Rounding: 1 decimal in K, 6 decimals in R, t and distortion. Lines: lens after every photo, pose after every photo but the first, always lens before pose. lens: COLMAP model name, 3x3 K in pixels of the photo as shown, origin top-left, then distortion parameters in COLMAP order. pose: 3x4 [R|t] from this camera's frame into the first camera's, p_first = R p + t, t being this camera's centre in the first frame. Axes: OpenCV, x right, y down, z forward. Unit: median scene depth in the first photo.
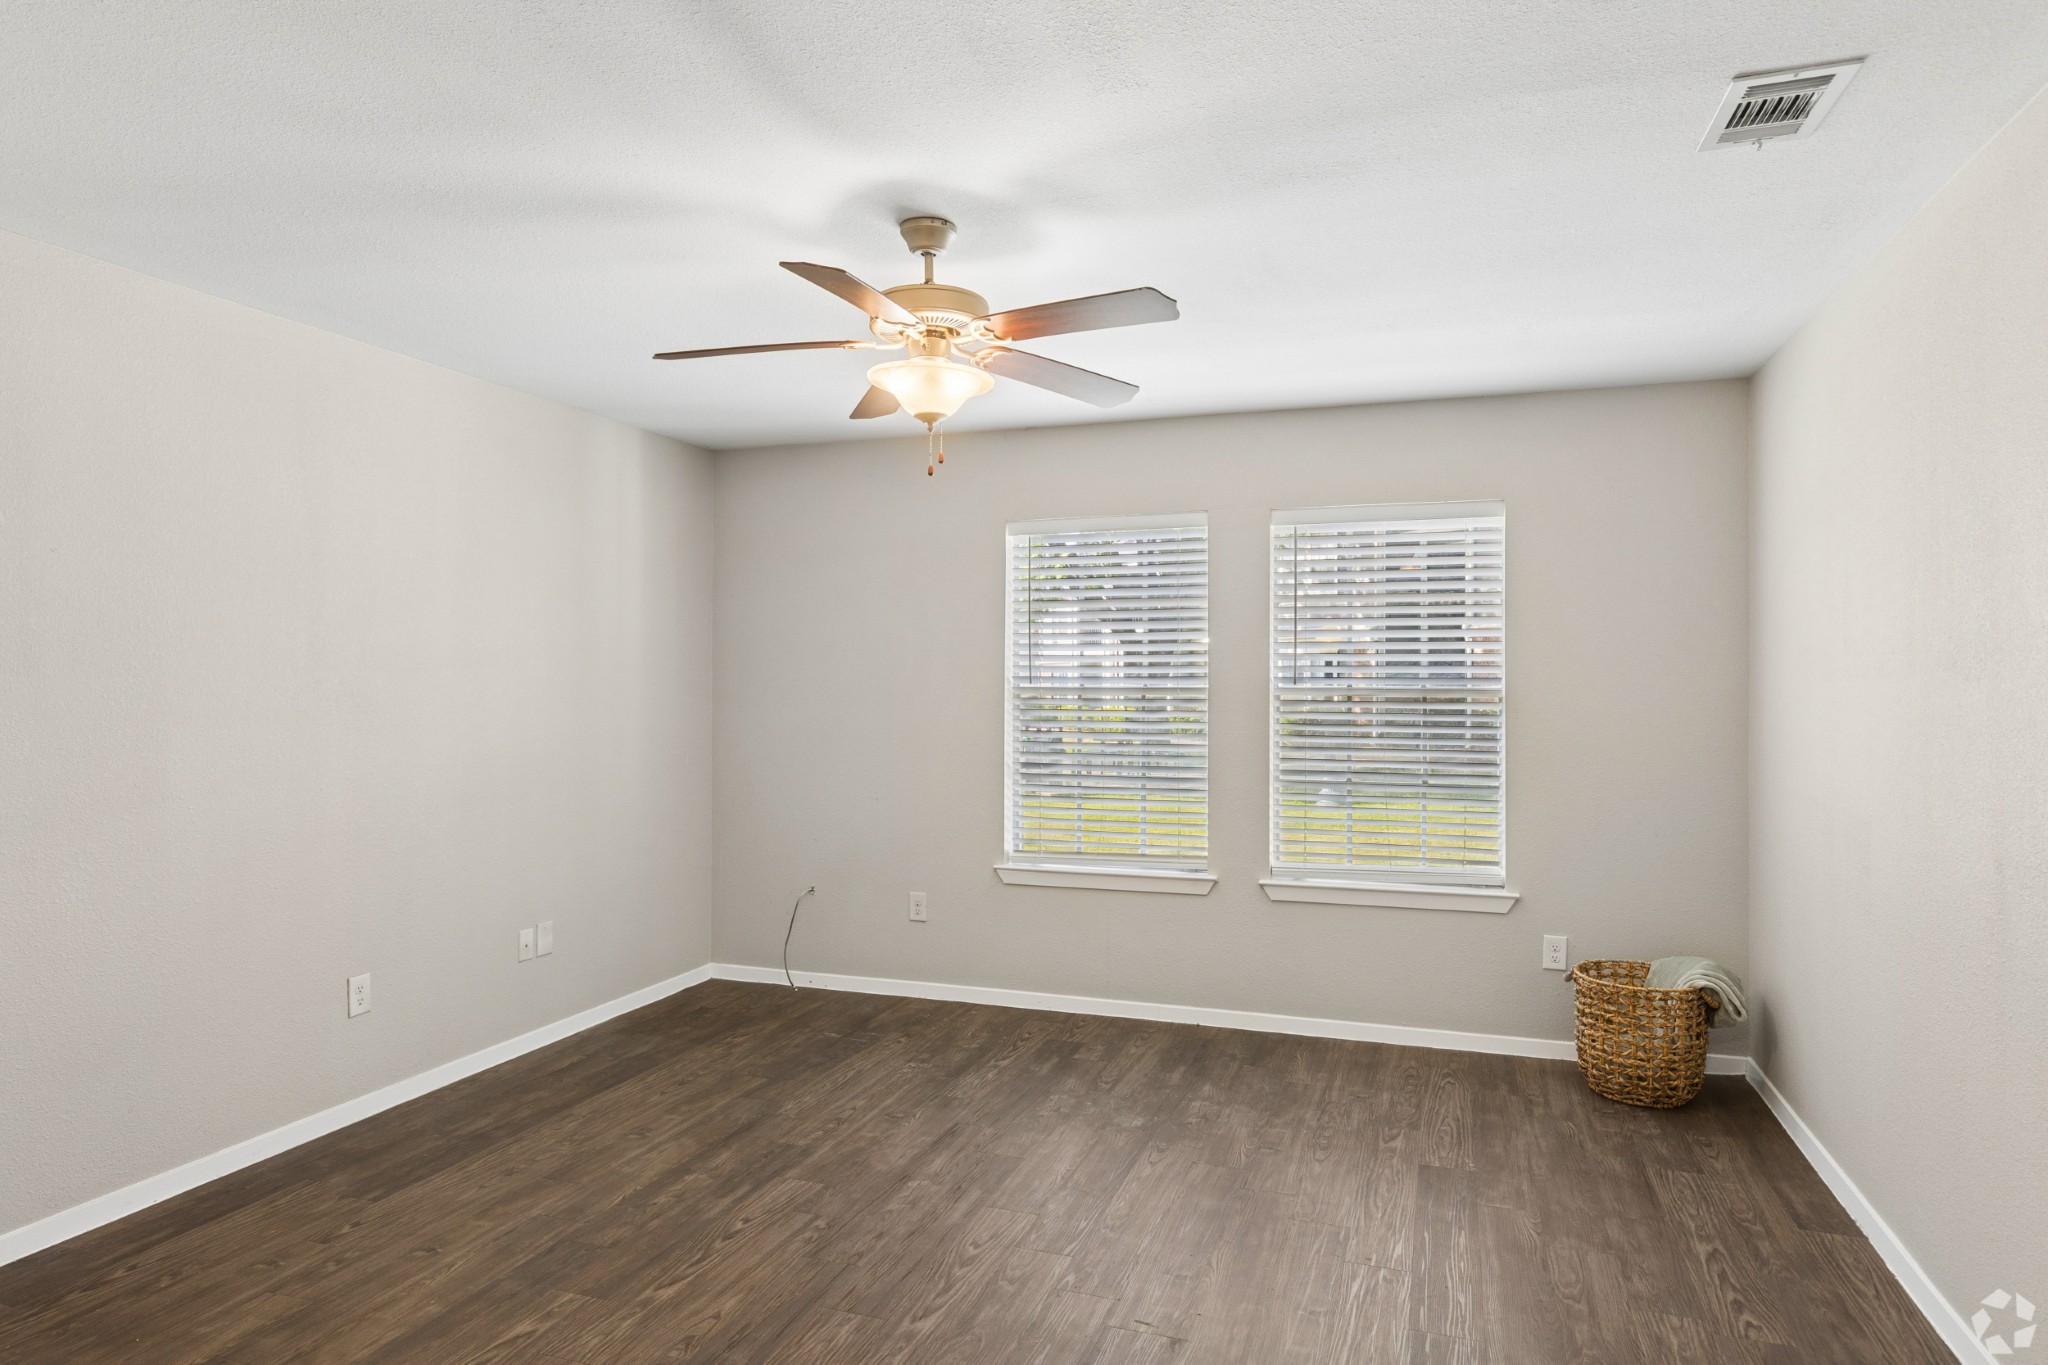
lens RADIAL K [[1222.9, 0, 1024.4], [0, 1222.9, 685.0], [0, 0, 1]] dist [-0.000798, 0.000626]
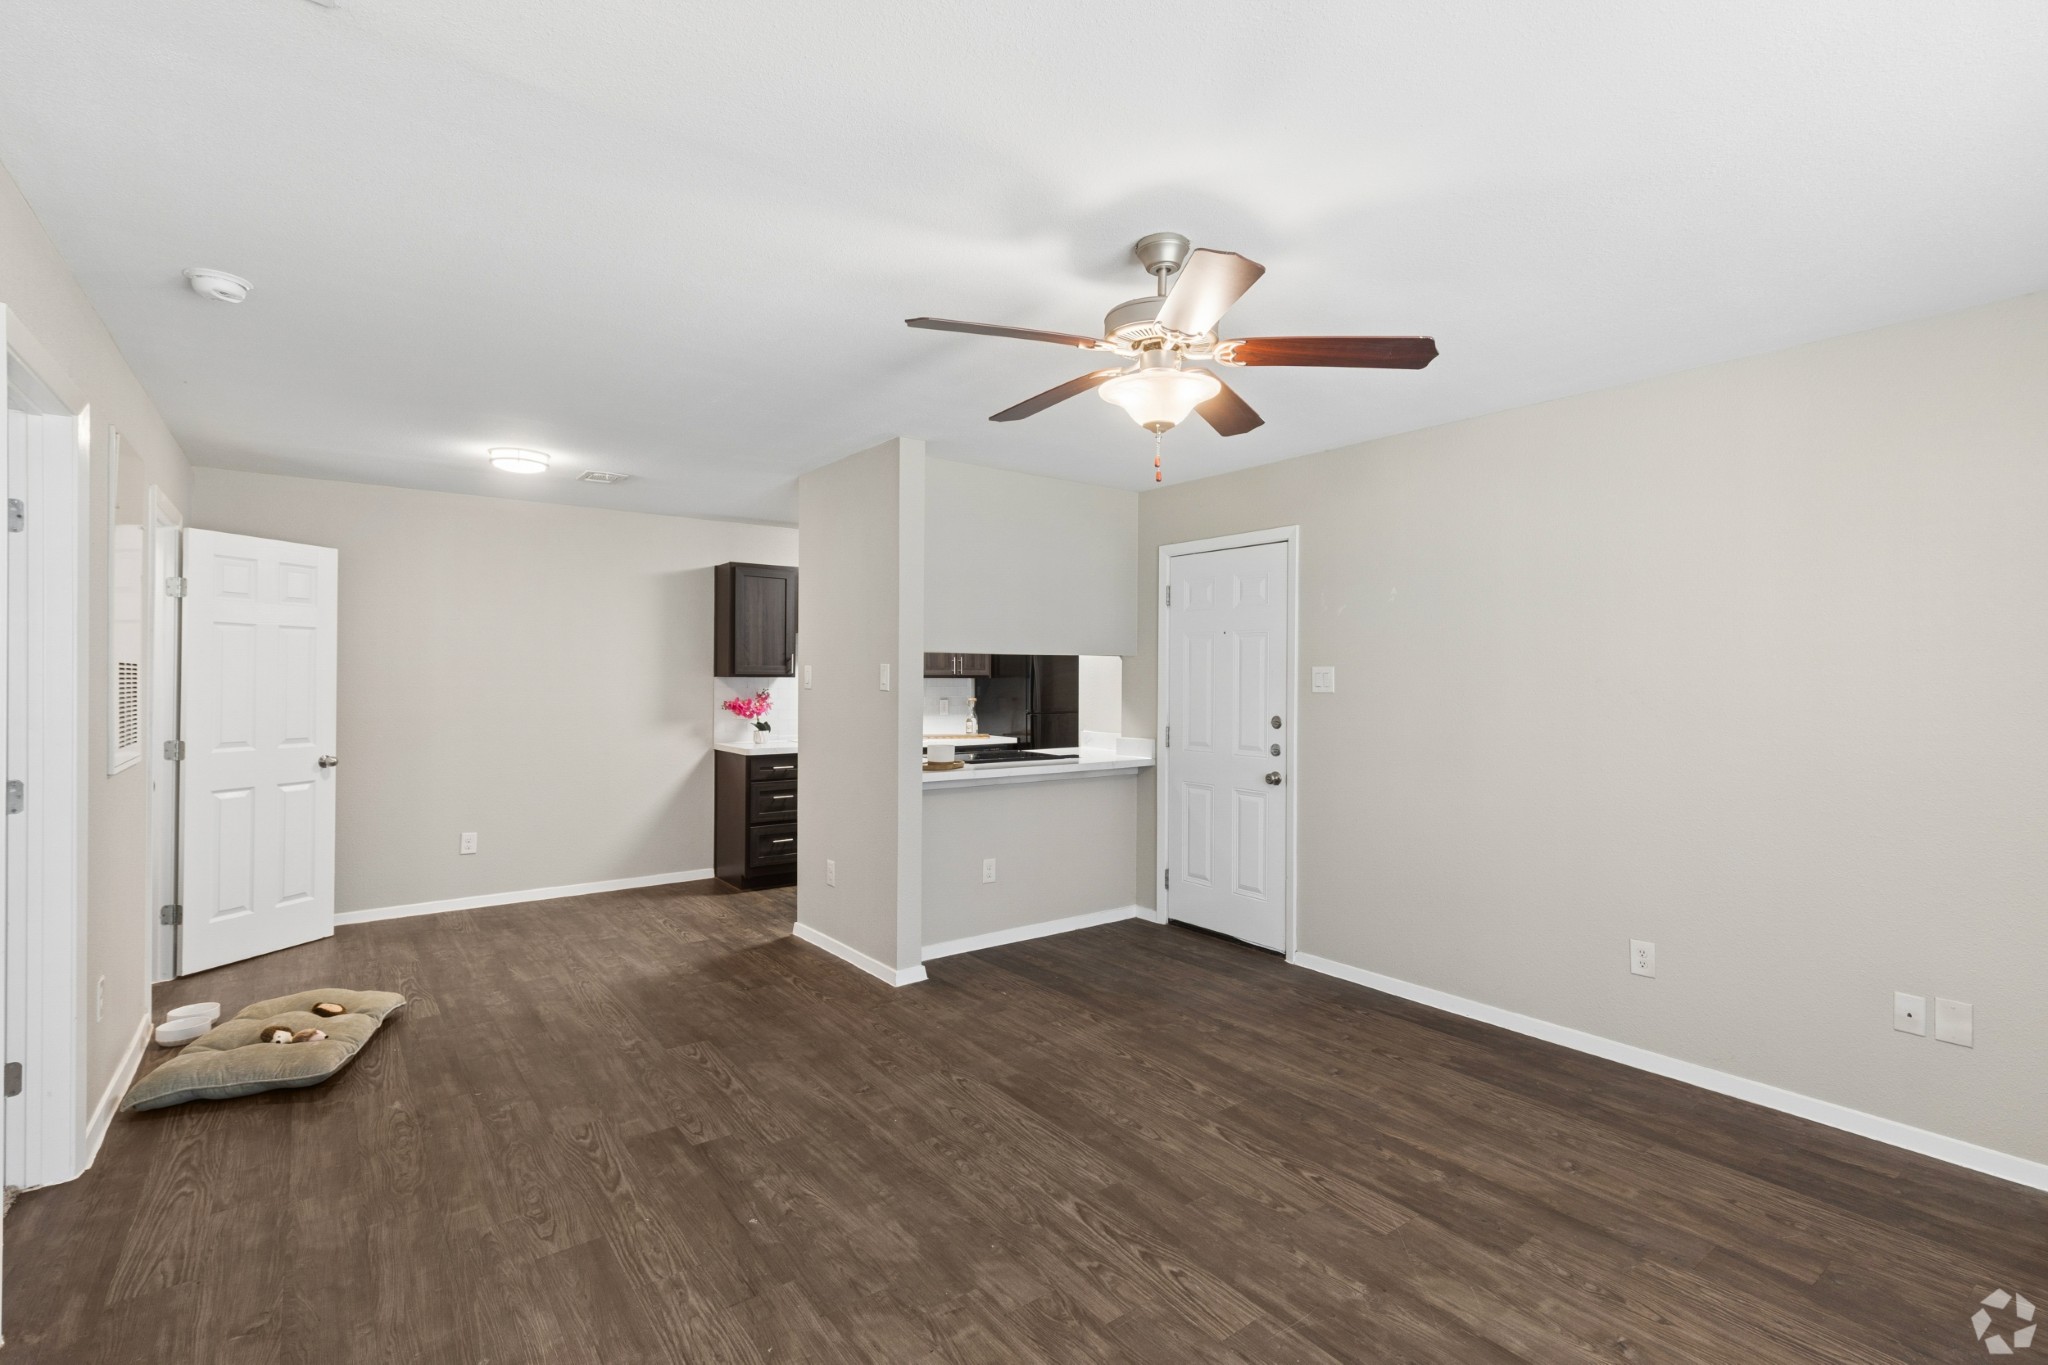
lens RADIAL K [[926.6, 0, 1028.6], [0, 926.6, 674.3], [0, 0, 1]] dist [-0.000817, -0.000102]
pose [[-0.557484, -0.003899, -0.830178, 0.536241], [-0.009406, 0.999954, 0.001620, -0.003607], [0.830134, 0.008712, -0.557496, 1.125018]]
